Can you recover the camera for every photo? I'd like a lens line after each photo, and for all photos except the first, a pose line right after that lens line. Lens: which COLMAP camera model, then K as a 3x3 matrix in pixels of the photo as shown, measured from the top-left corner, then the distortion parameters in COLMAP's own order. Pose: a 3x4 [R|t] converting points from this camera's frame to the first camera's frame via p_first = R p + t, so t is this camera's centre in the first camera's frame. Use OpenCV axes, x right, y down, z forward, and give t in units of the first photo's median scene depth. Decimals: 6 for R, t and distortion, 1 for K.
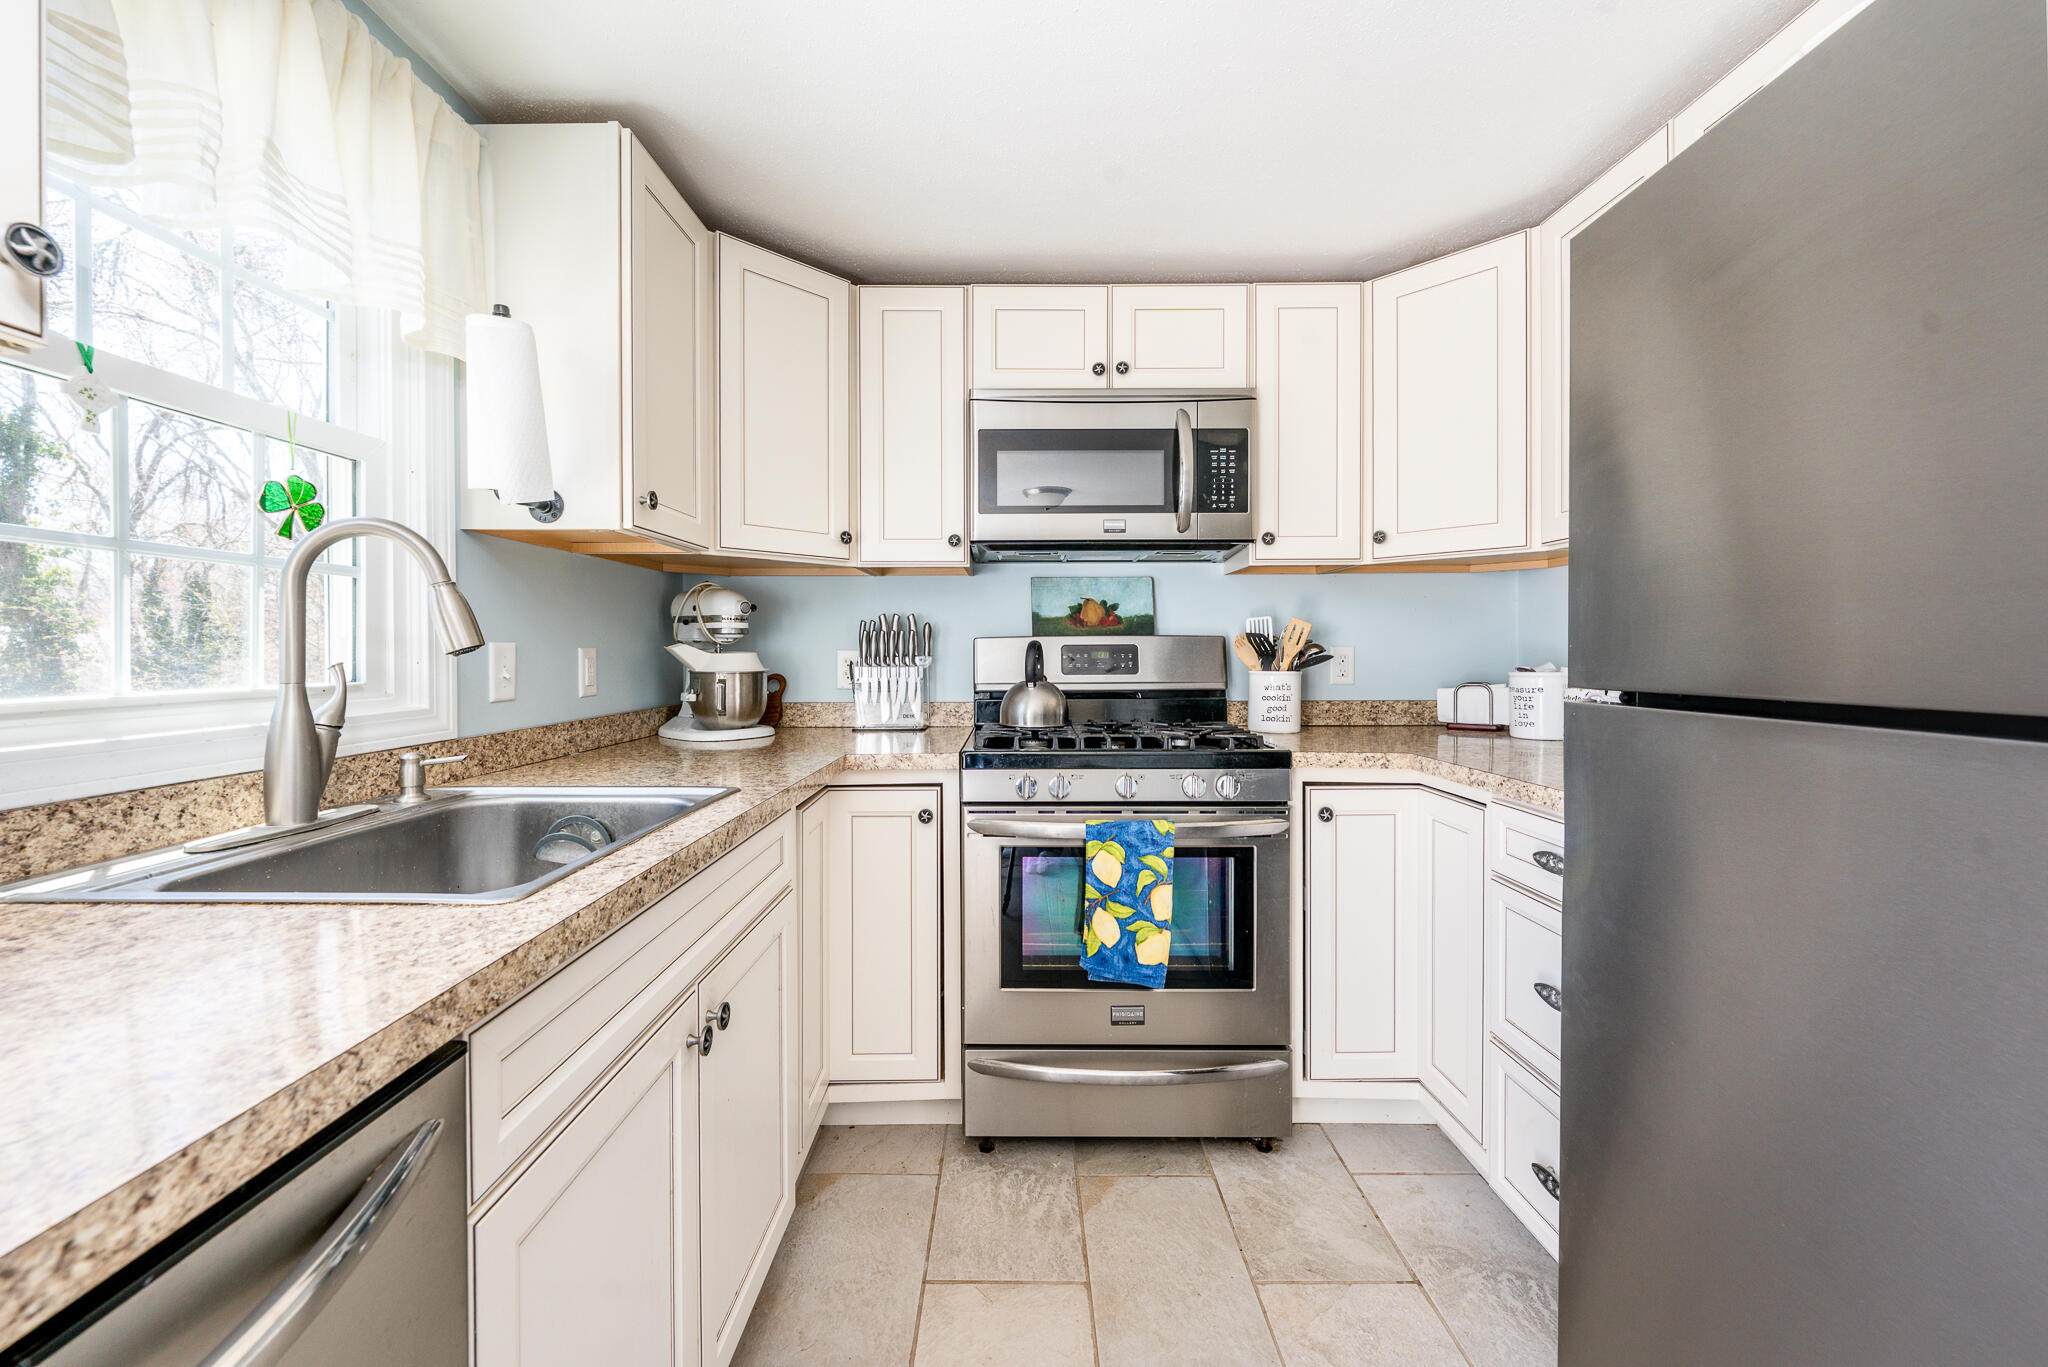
lens RADIAL K [[809.1, 0, 1015.5], [0, 809.1, 661.1], [0, 0, 1]] dist [-0.000852, -0.000427]
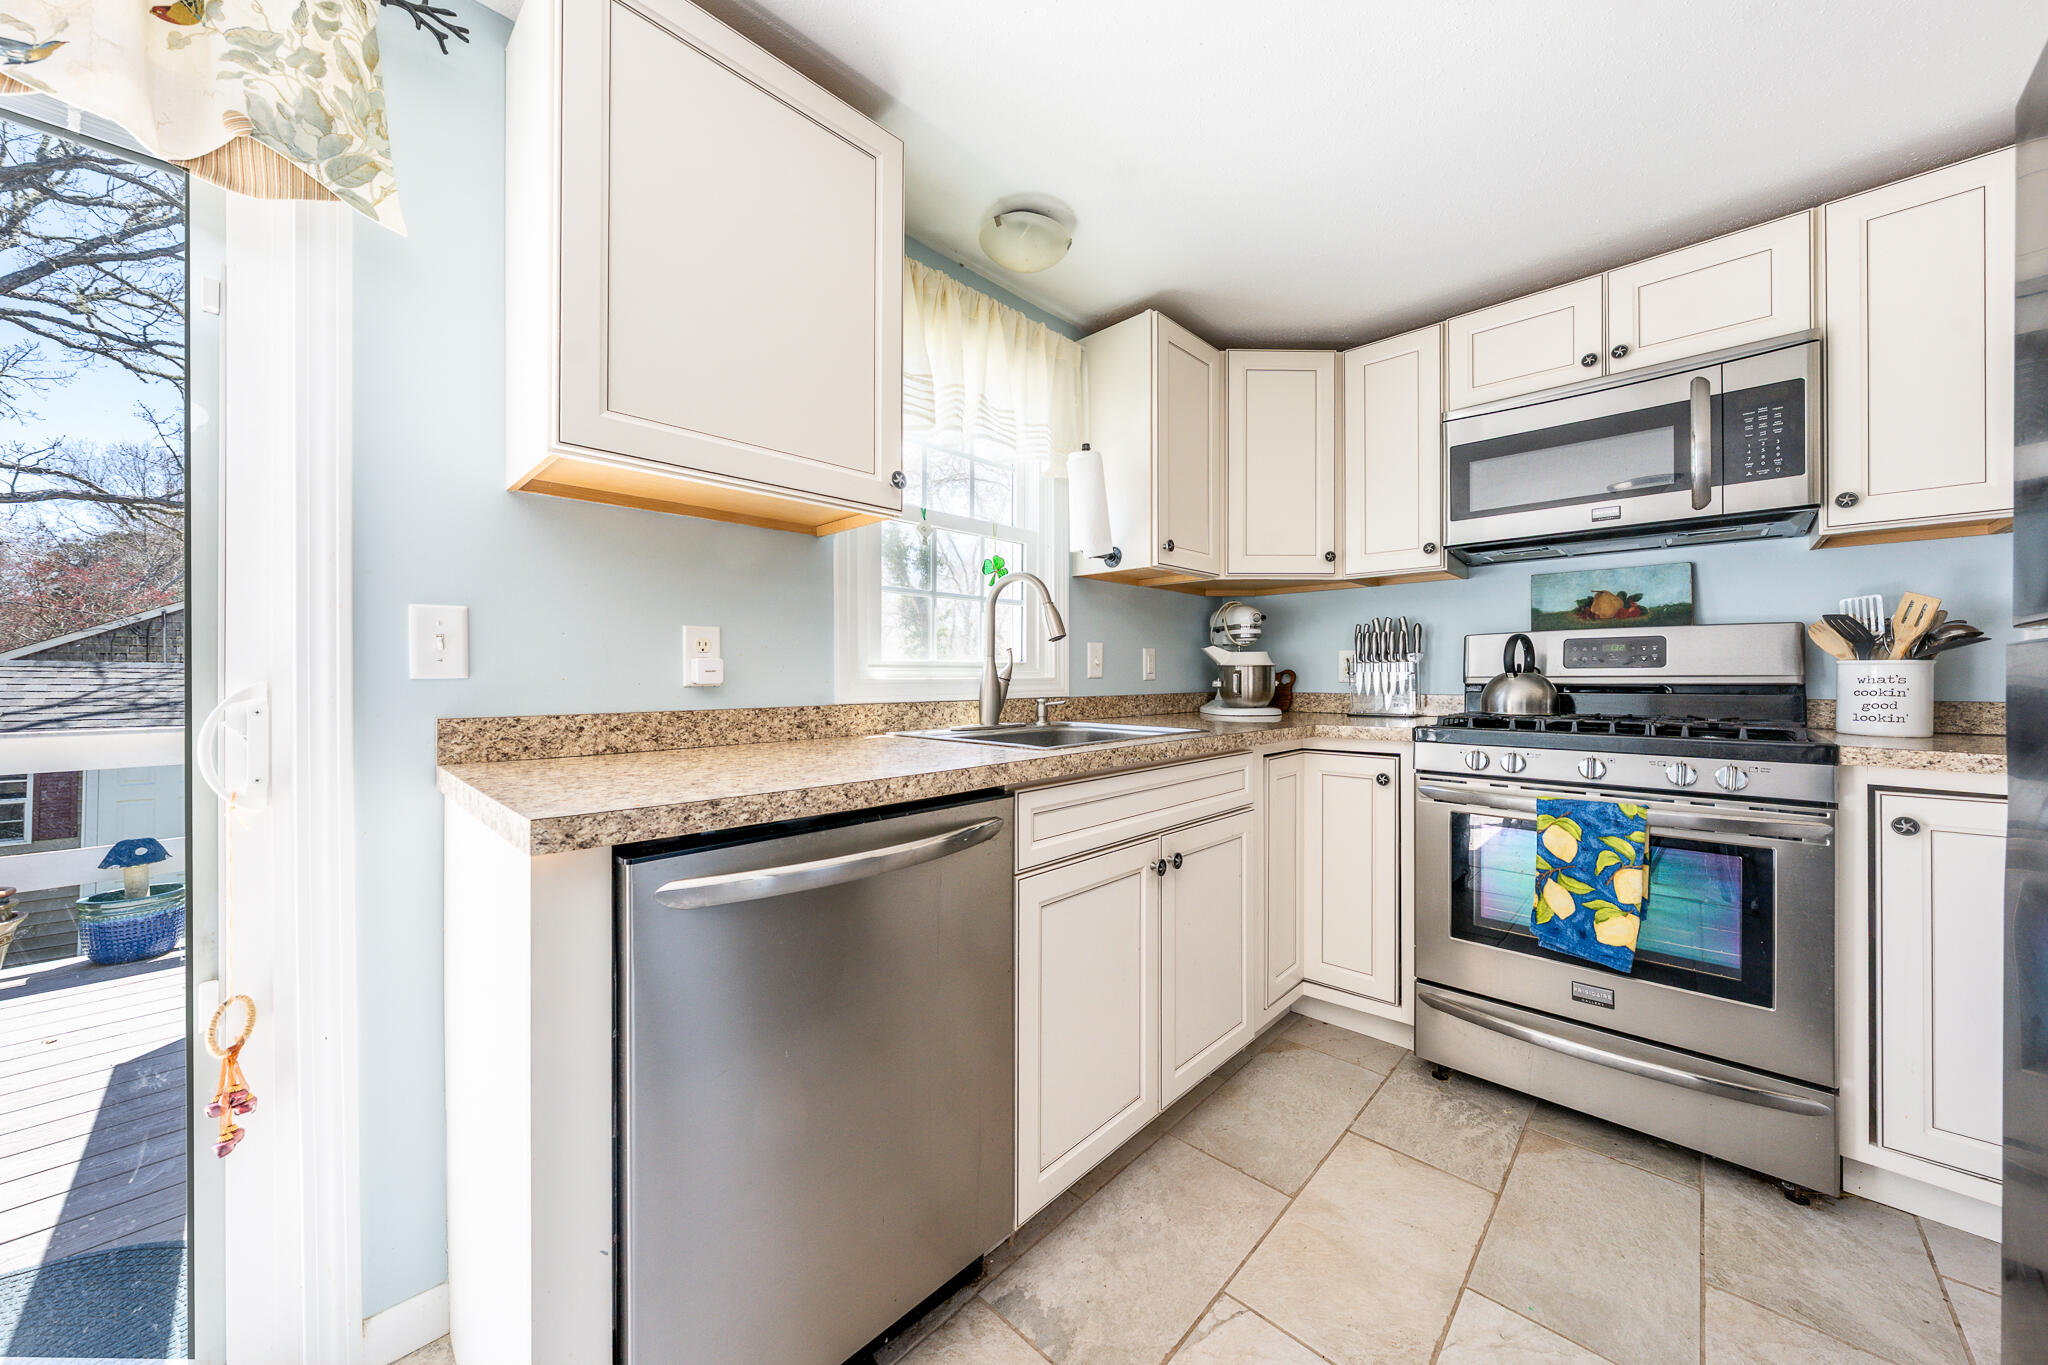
lens RADIAL K [[709.3, 0, 1024.0], [0, 709.3, 682.5], [0, 0, 1]] dist [-0.001459, -0.000073]
pose [[0.725915, 0.006837, -0.687750, 0.215861], [-0.009201, 0.999958, 0.000229, 0.049487], [0.687723, 0.006162, 0.725947, -0.129661]]
